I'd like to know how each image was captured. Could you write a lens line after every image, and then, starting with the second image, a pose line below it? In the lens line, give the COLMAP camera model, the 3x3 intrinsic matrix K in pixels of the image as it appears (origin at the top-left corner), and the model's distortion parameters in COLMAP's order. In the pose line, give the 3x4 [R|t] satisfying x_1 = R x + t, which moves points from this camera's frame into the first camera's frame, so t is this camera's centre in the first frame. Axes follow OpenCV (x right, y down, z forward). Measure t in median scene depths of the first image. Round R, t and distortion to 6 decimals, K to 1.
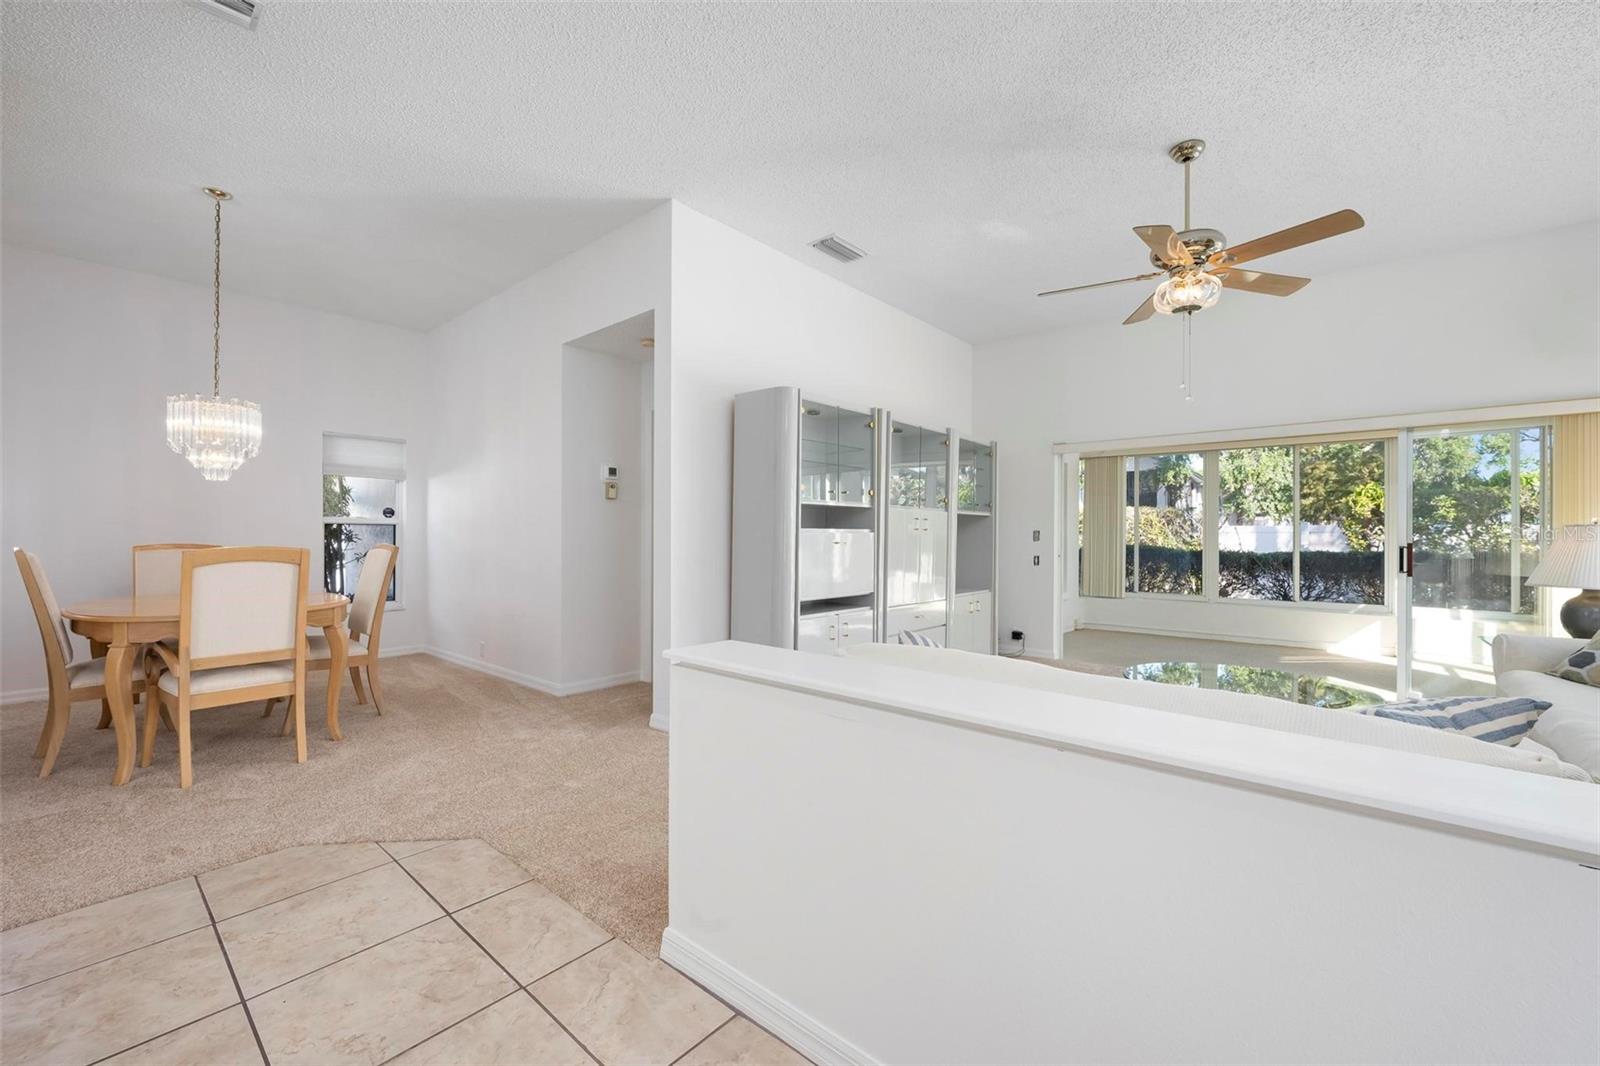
lens RADIAL K [[642.7, 0, 795.4], [0, 642.7, 538.6], [0, 0, 1]] dist [0.000278, -0.000062]
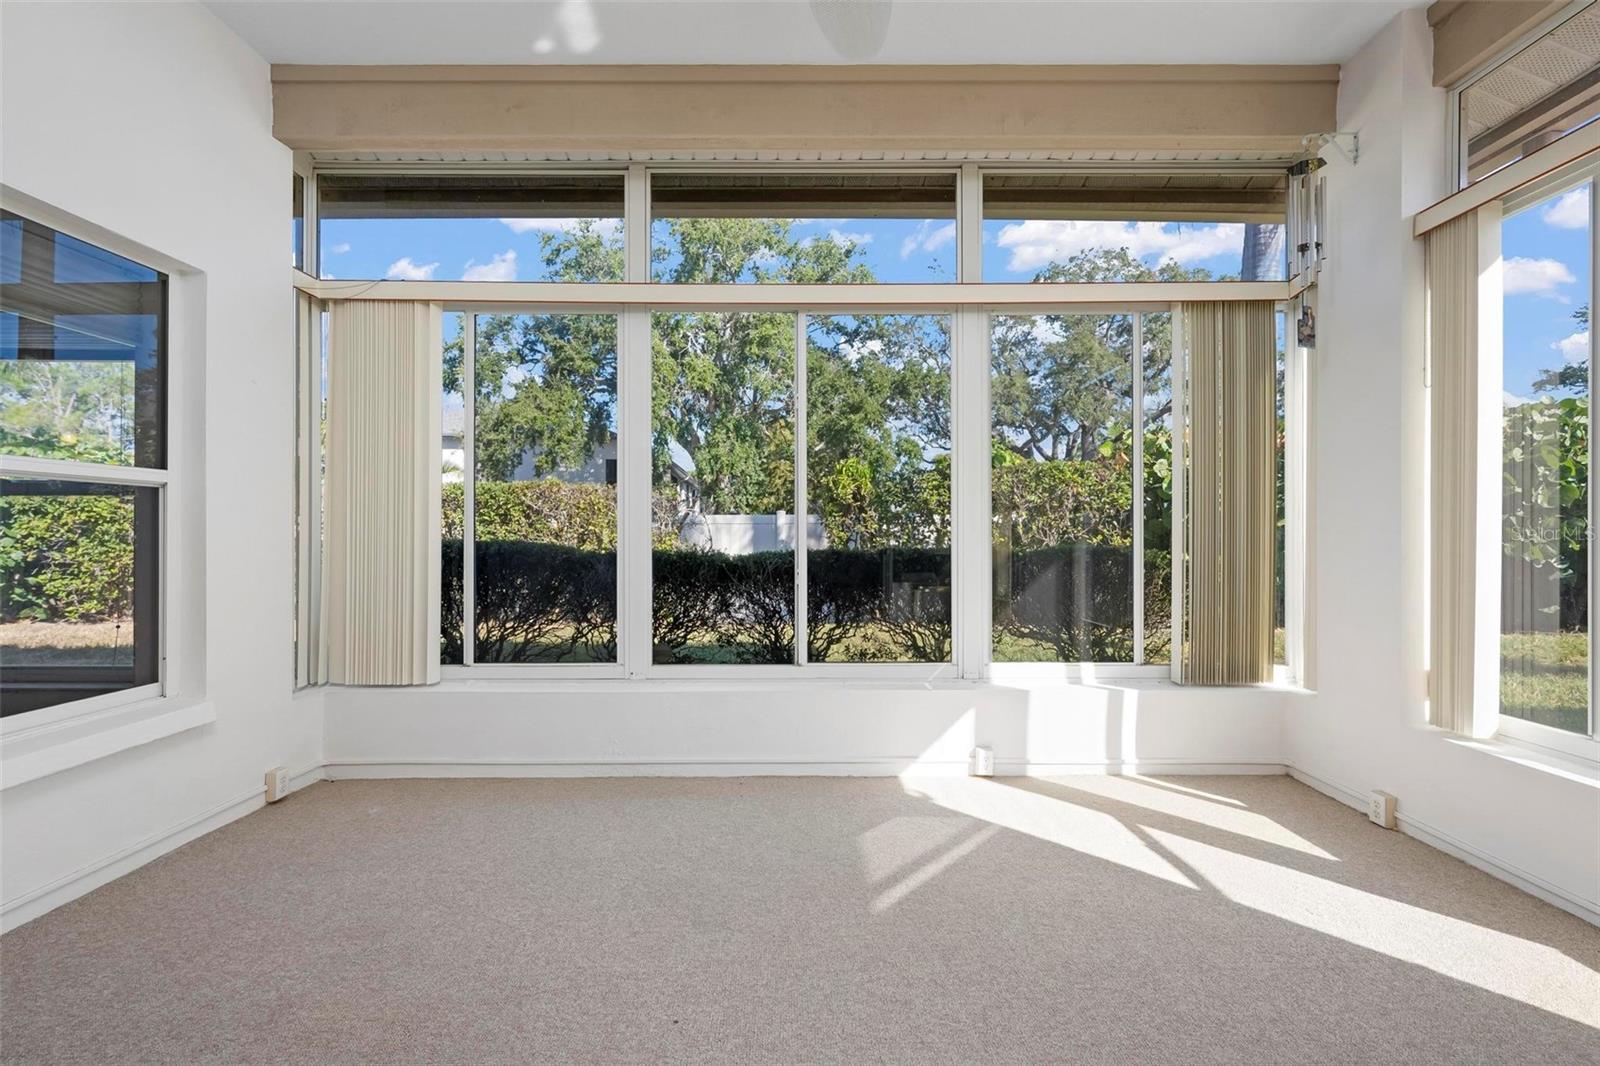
lens RADIAL K [[688.9, 0, 799.3], [0, 688.9, 535.5], [0, 0, 1]] dist [0.001259, -0.000282]
pose [[0.751666, -0.000953, 0.659543, 0.312534], [0.001260, 0.999999, 0.000009, 0.005661], [-0.659542, 0.000825, 0.751667, 0.431260]]
